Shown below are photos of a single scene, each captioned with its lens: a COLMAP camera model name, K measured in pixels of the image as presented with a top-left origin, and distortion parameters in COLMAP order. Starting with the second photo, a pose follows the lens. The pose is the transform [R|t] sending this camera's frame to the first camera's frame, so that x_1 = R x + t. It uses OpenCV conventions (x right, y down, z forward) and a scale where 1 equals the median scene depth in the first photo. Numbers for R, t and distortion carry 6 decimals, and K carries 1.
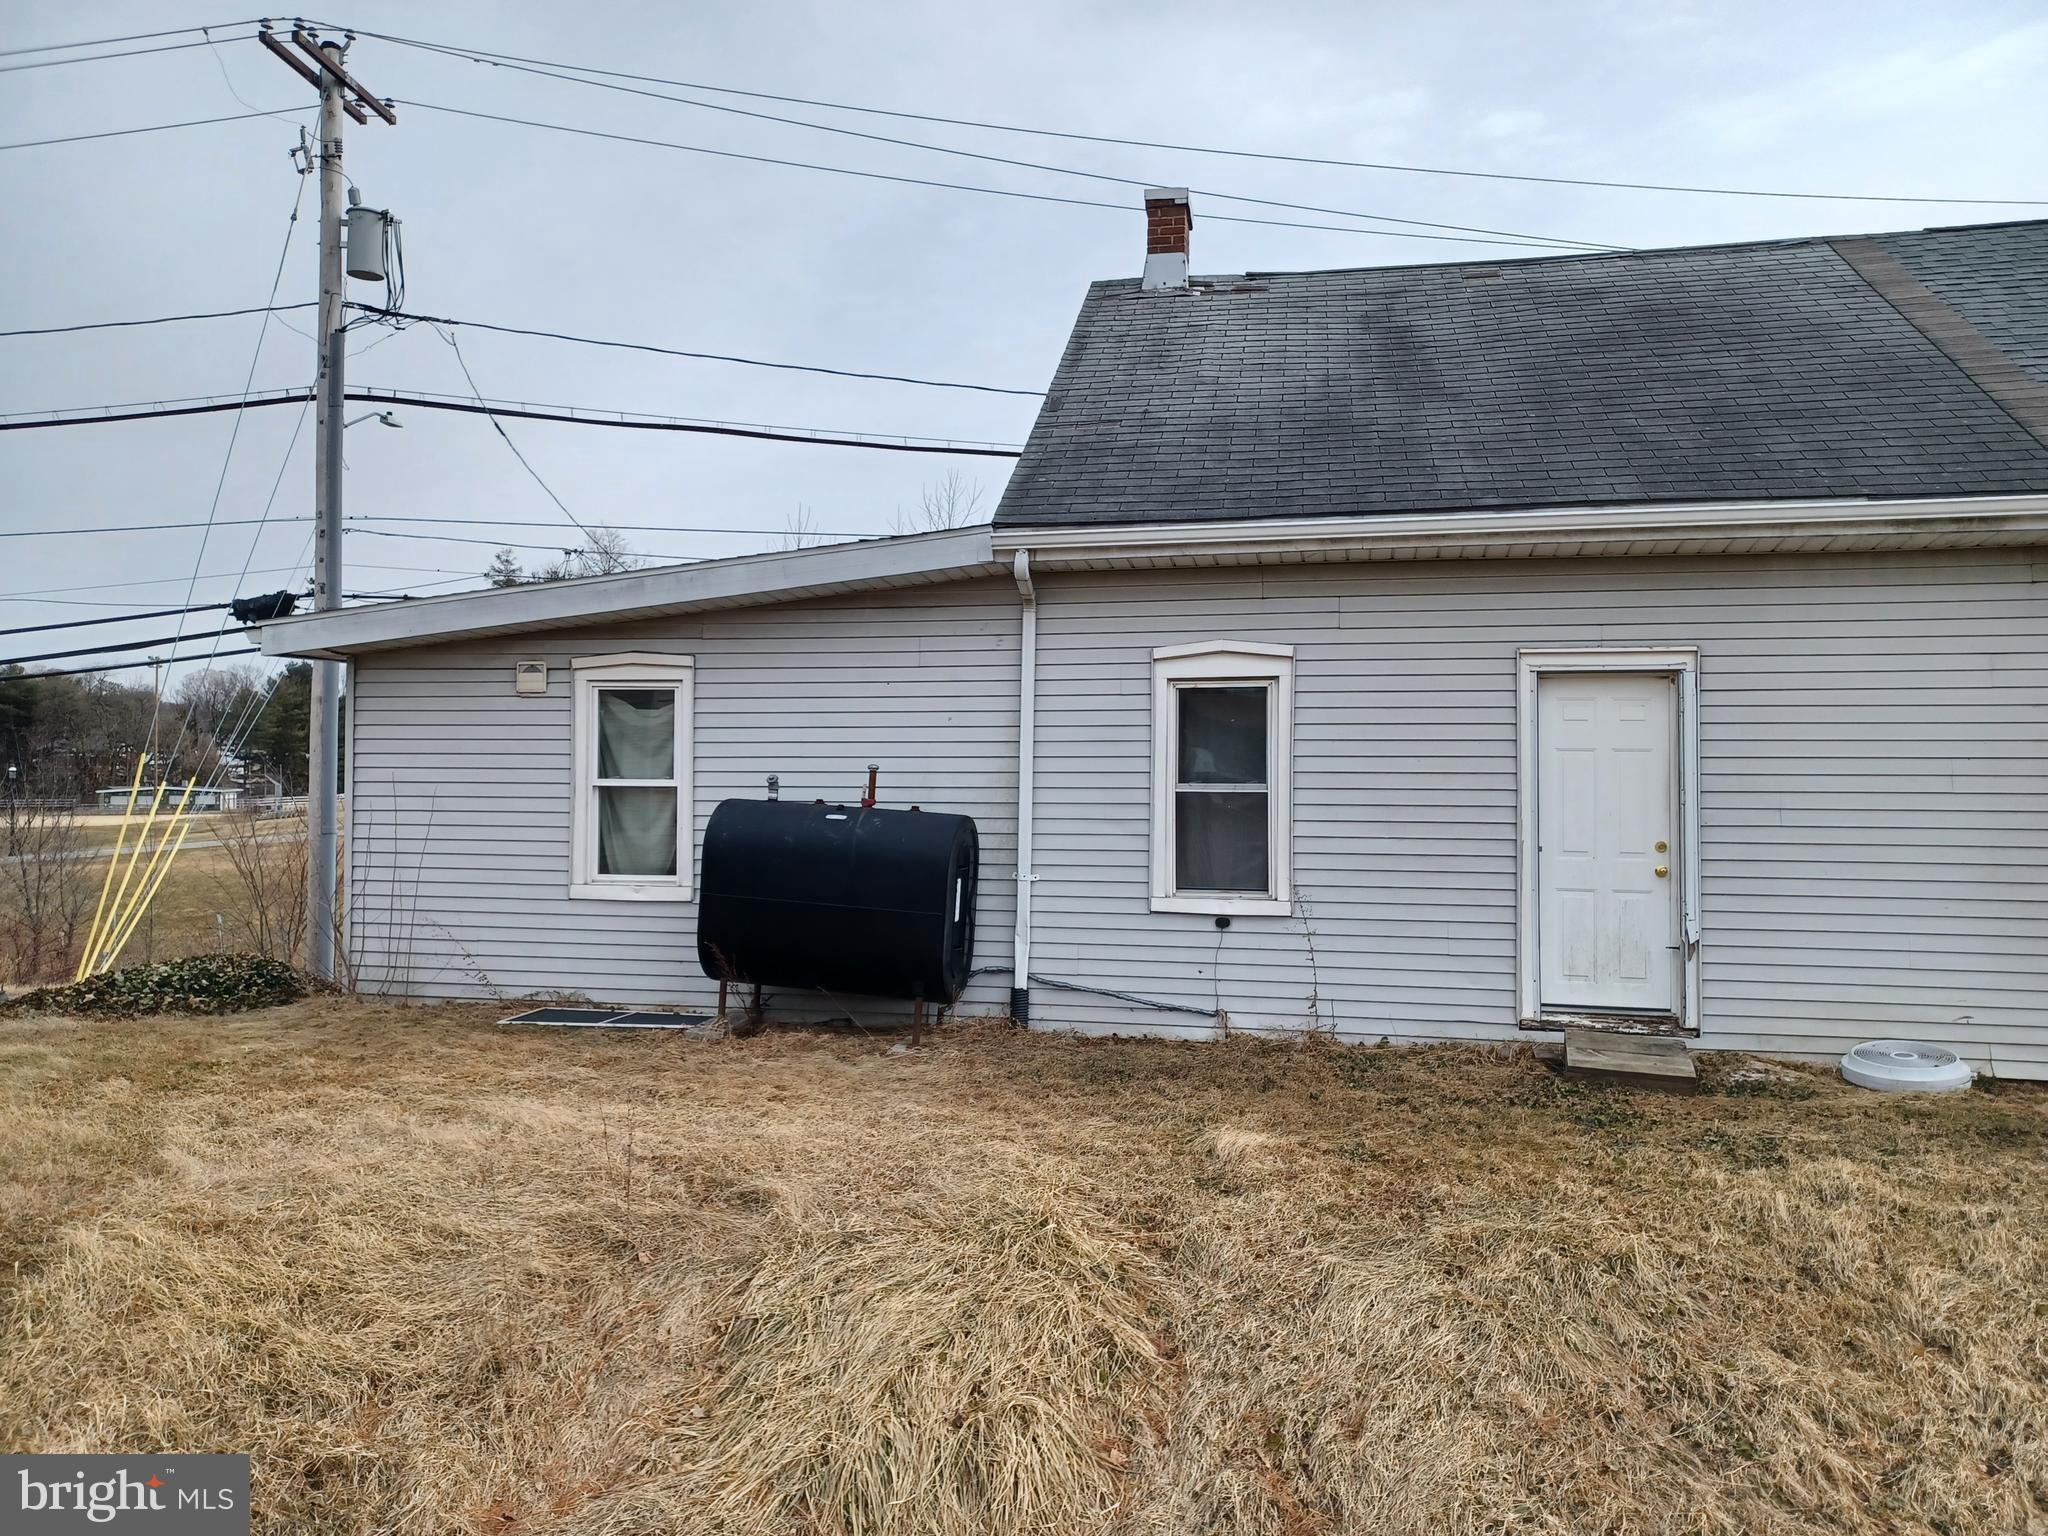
lens RADIAL K [[1463.5, 0, 1016.6], [0, 1463.5, 757.2], [0, 0, 1]] dist [0.036108, -0.012906]
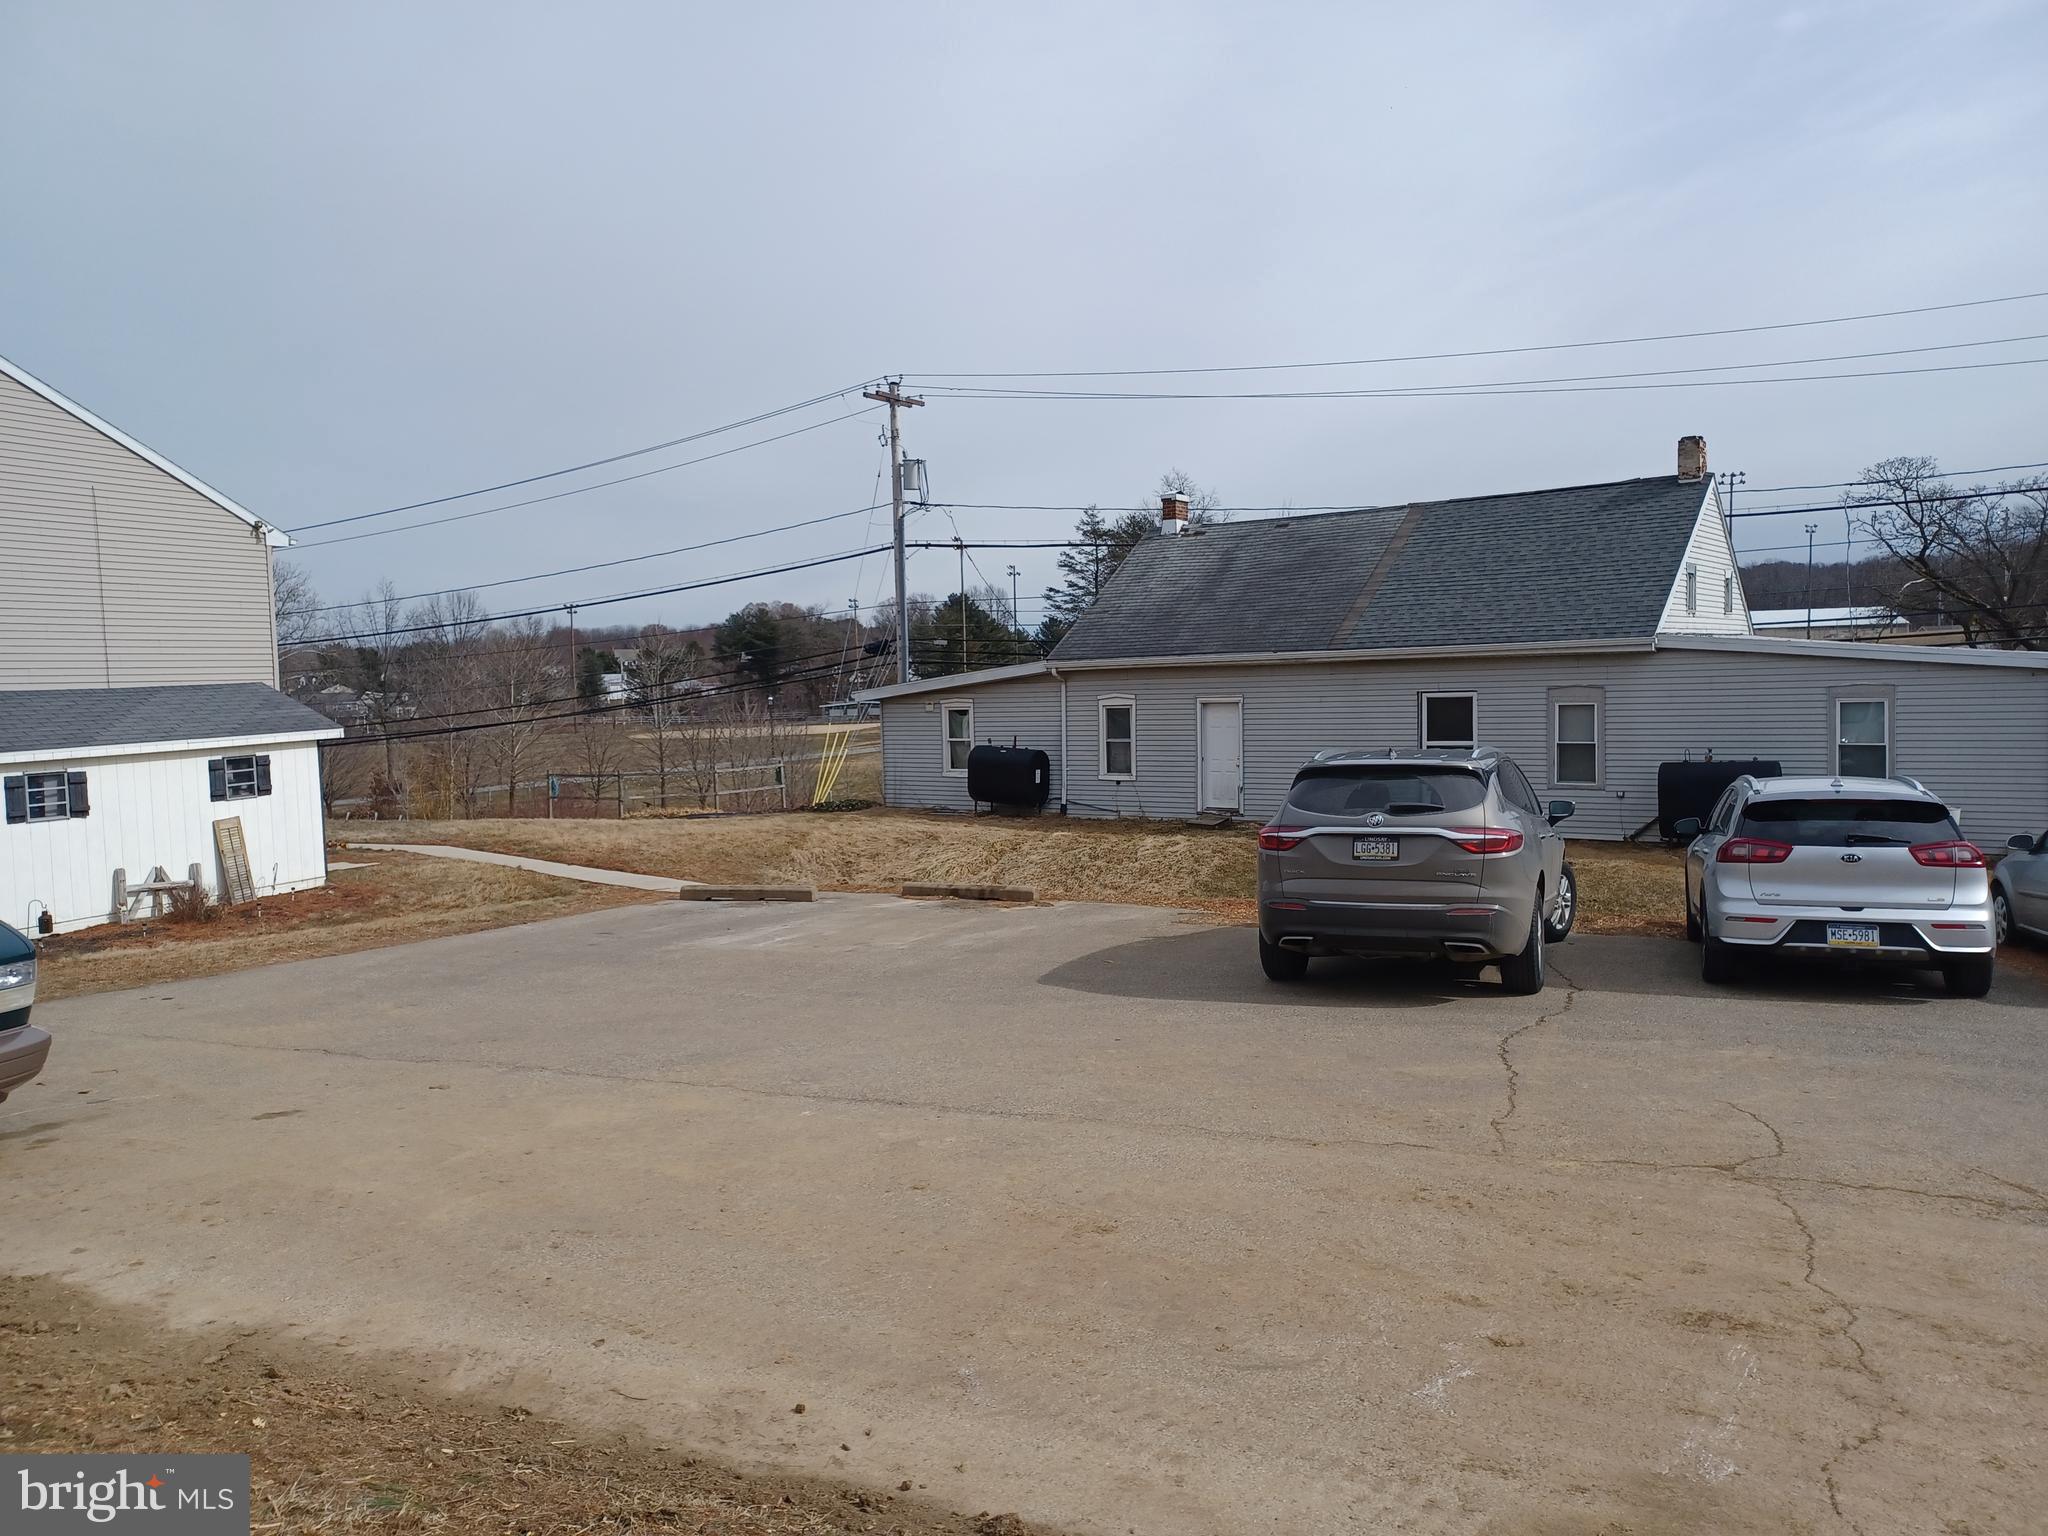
lens RADIAL K [[1463.5, 0, 1031.4], [0, 1463.5, 770.0], [0, 0, 1]] dist [0.036108, -0.012906]
pose [[0.915341, -0.004736, -0.402652, 1.143443], [0.037407, 0.996607, 0.073314, -0.141488], [0.400939, -0.082169, 0.912412, -1.801133]]
